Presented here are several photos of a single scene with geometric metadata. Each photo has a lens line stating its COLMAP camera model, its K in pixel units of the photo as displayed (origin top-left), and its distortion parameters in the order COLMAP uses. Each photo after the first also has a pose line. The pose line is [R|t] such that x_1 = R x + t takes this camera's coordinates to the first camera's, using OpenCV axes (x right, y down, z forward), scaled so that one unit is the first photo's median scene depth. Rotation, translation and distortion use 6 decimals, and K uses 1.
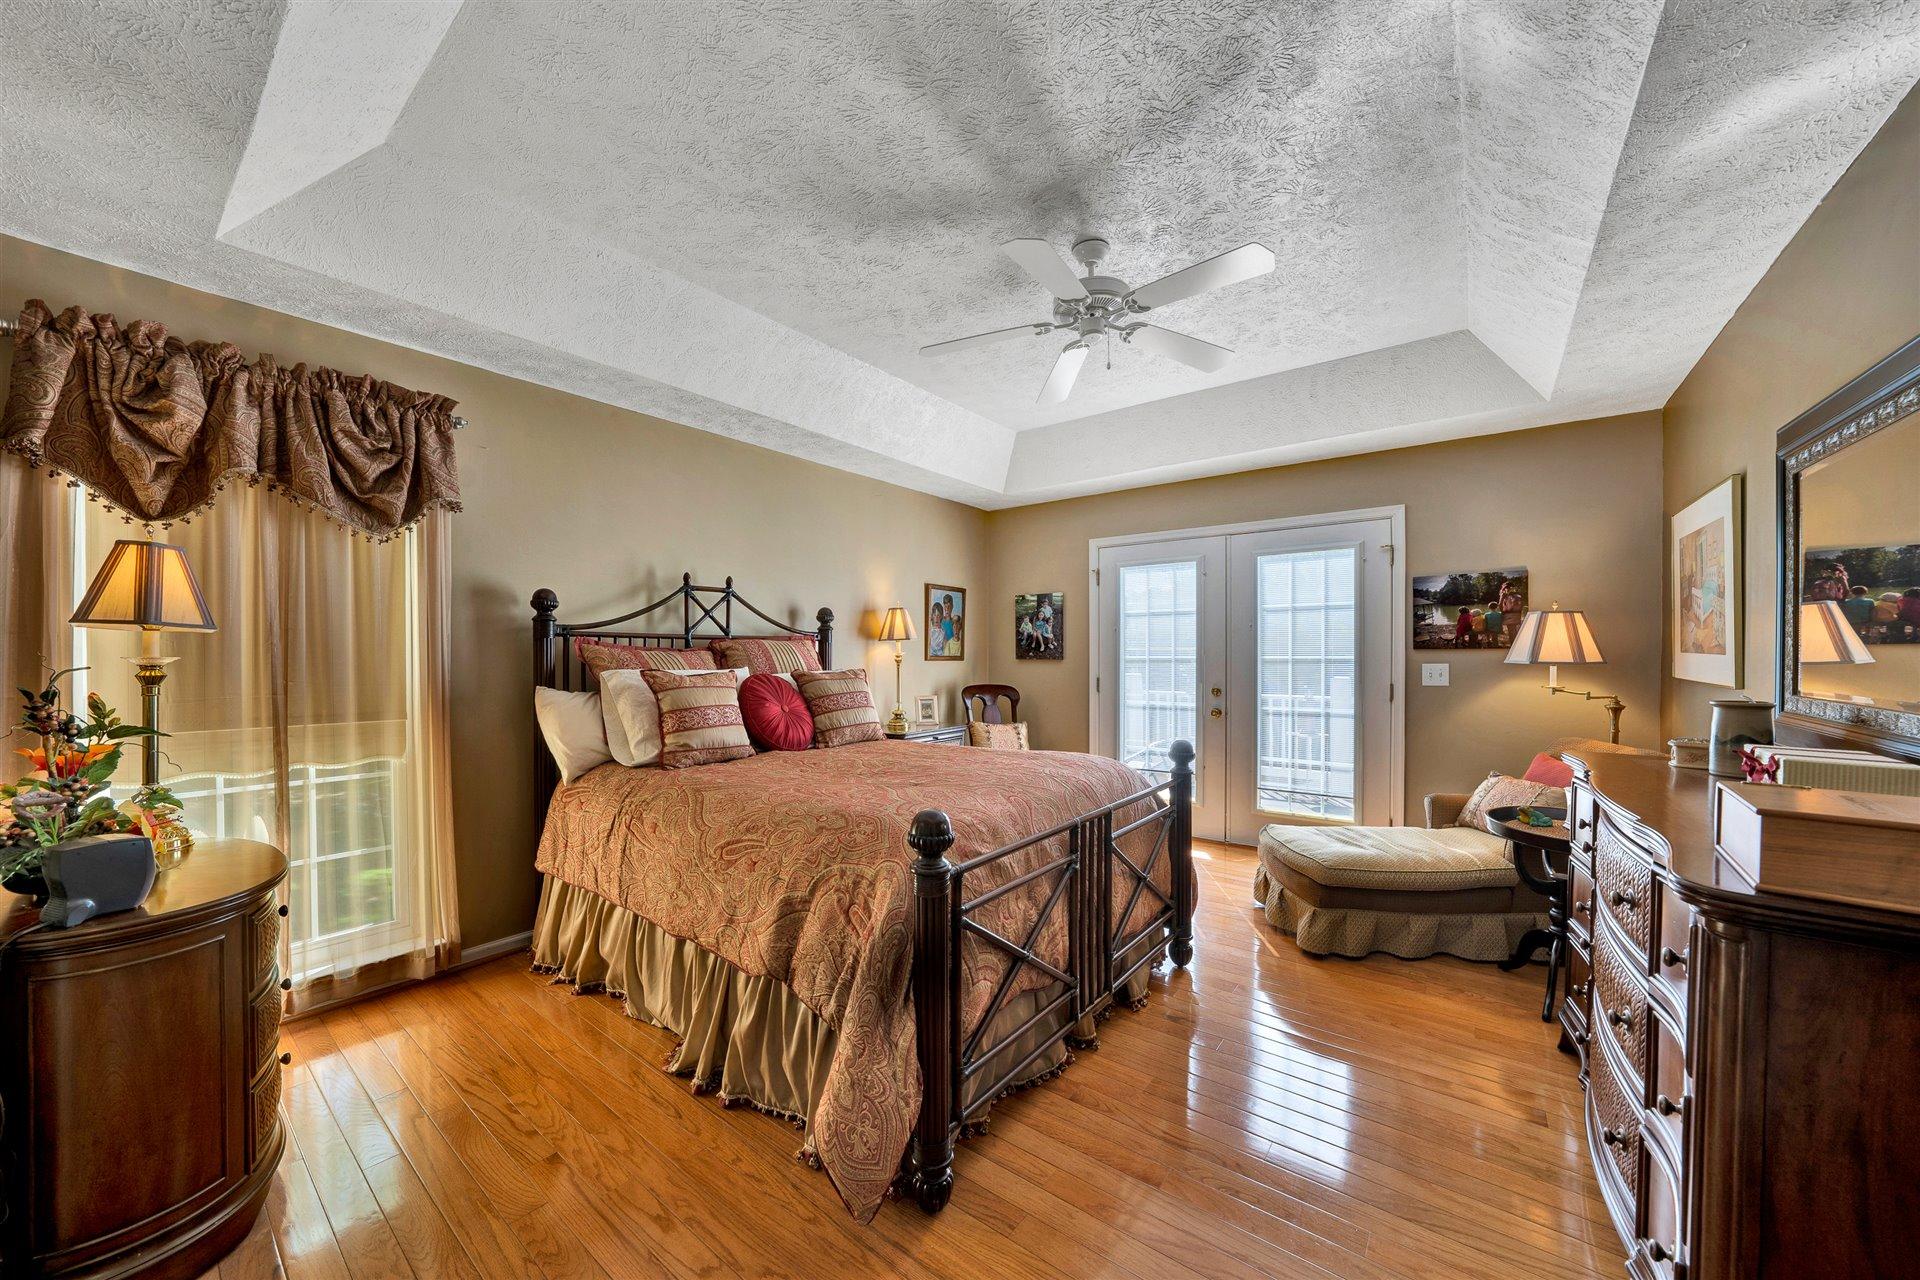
lens RADIAL K [[676.7, 0, 961.9], [0, 676.7, 653.0], [0, 0, 1]] dist [-0.010665, 0.001015]
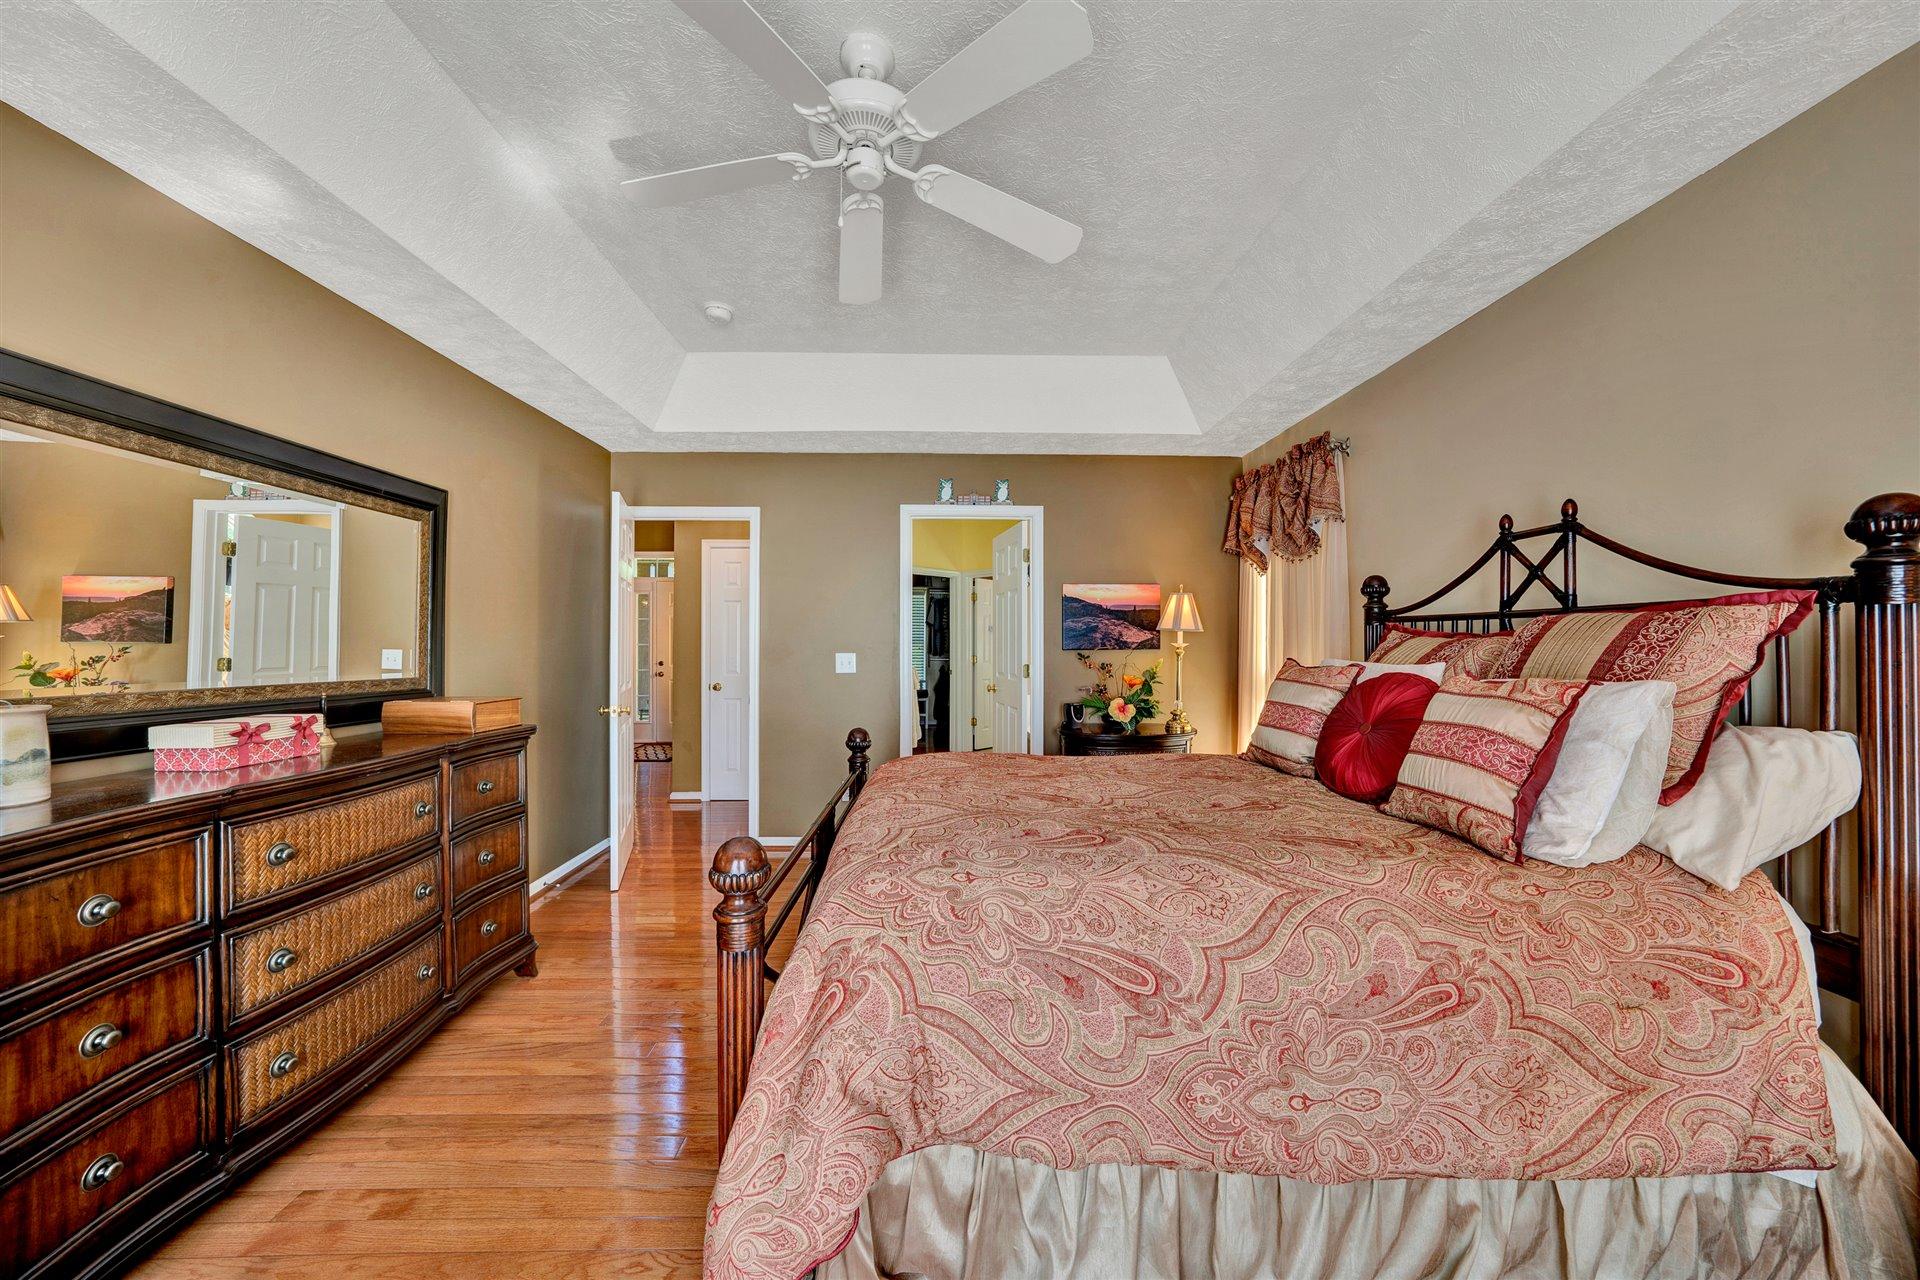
lens RADIAL K [[676.7, 0, 958.3], [0, 676.7, 636.2], [0, 0, 1]] dist [-0.010665, 0.001015]
pose [[-0.777207, 0.003845, -0.629234, 0.395324], [0.006835, 0.999974, -0.002331, -0.006264], [0.629208, -0.006113, -0.777213, 1.167867]]
